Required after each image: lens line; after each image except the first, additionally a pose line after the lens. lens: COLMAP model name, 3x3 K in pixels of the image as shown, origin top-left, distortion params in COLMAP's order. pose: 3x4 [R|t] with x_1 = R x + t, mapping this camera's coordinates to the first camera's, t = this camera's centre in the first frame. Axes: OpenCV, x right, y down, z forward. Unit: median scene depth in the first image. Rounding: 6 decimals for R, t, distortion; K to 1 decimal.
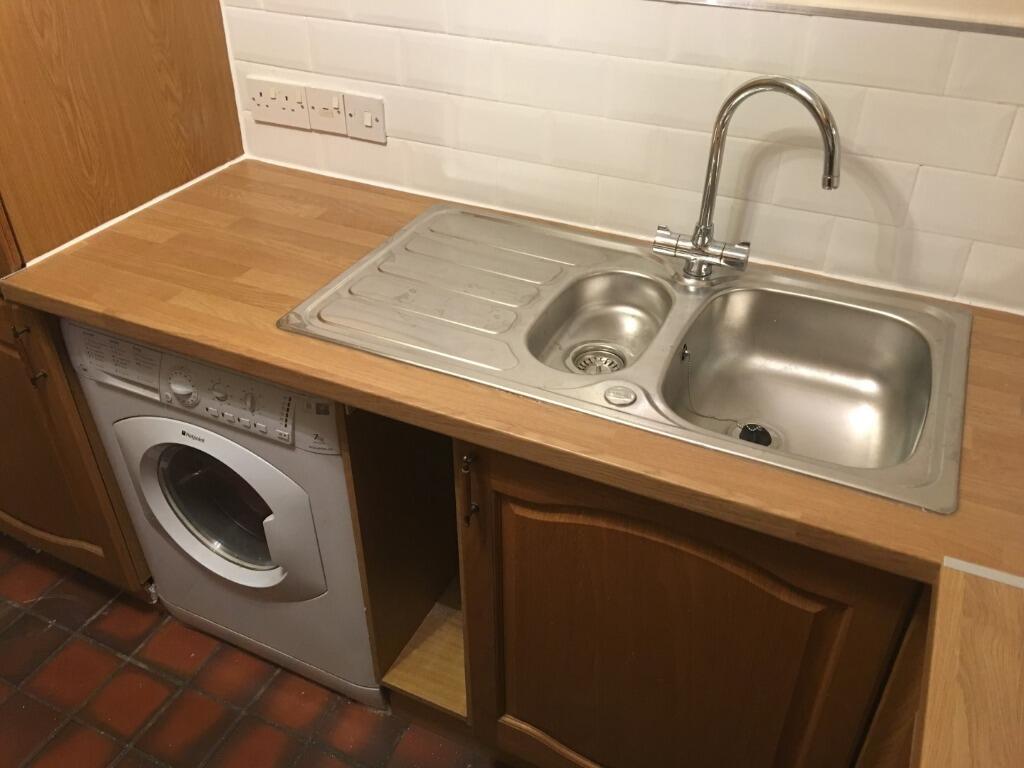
lens RADIAL K [[866.6, 0, 514.0], [0, 866.6, 370.2], [0, 0, 1]] dist [0.088389, -0.151207]
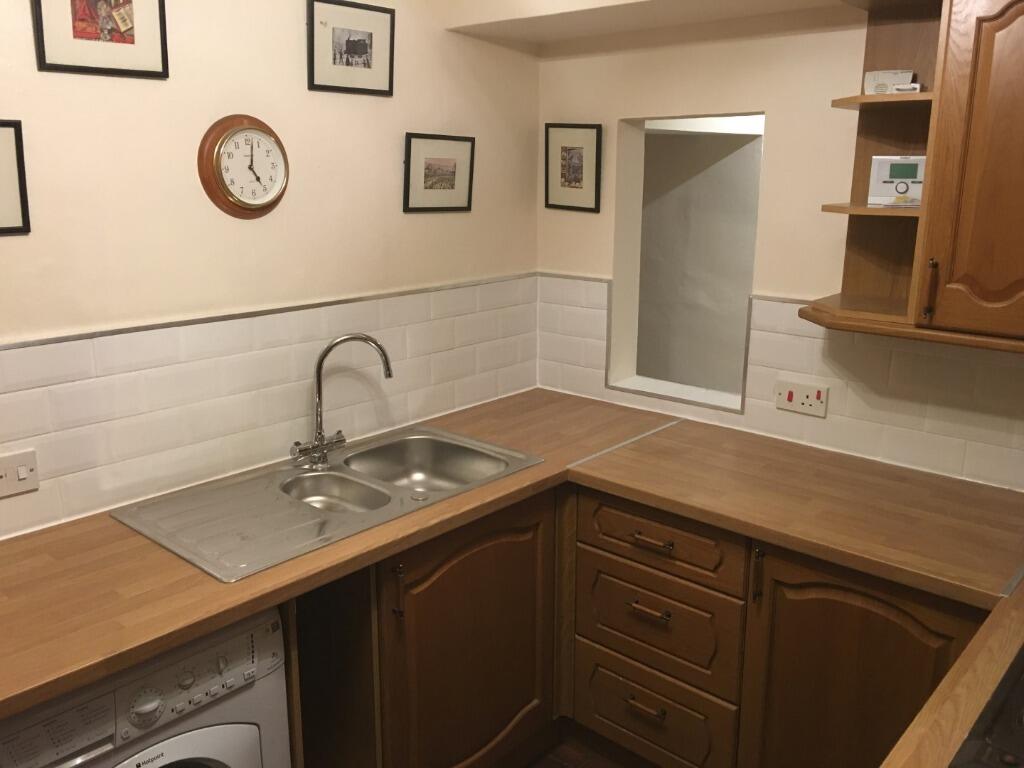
lens RADIAL K [[866.6, 0, 514.0], [0, 866.6, 370.2], [0, 0, 1]] dist [0.088389, -0.151207]
pose [[0.278492, -0.220298, 0.934832, -1.194493], [0.540400, 0.840590, 0.037101, -0.125196], [-0.793984, 0.494851, 0.353147, 0.076280]]
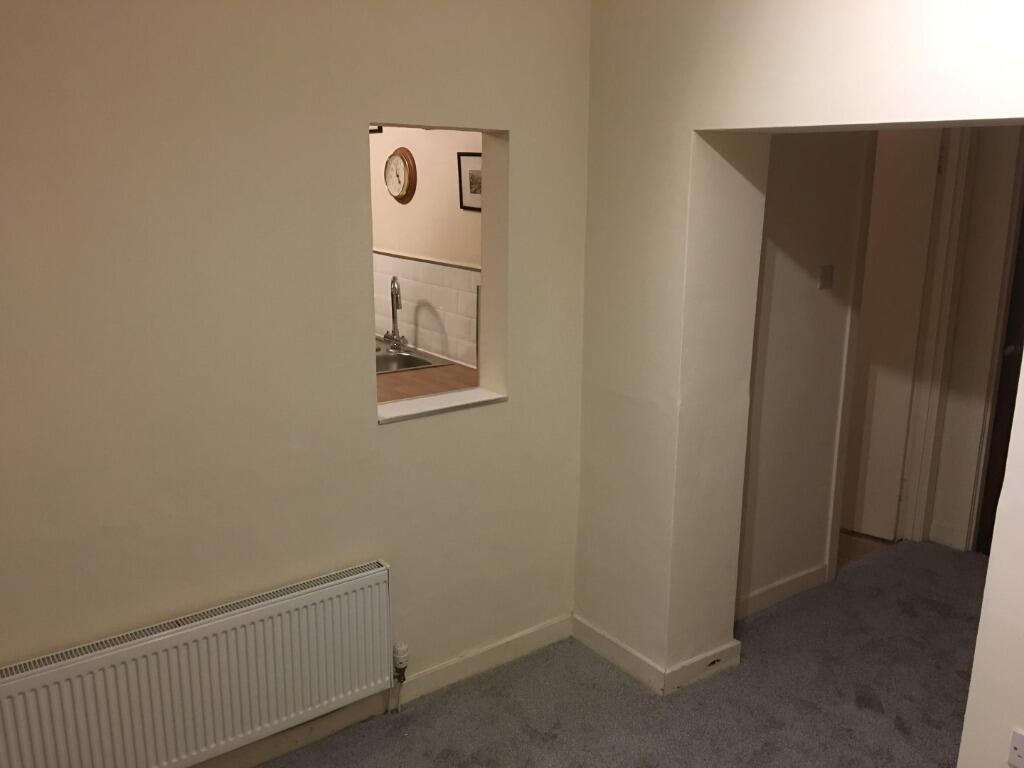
lens RADIAL K [[866.6, 0, 514.0], [0, 866.6, 370.2], [0, 0, 1]] dist [0.088389, -0.151207]
pose [[0.882194, 0.115033, -0.456620, 1.850176], [-0.274285, 0.913746, -0.299727, 0.683931], [0.382756, 0.389661, 0.837653, -1.138290]]
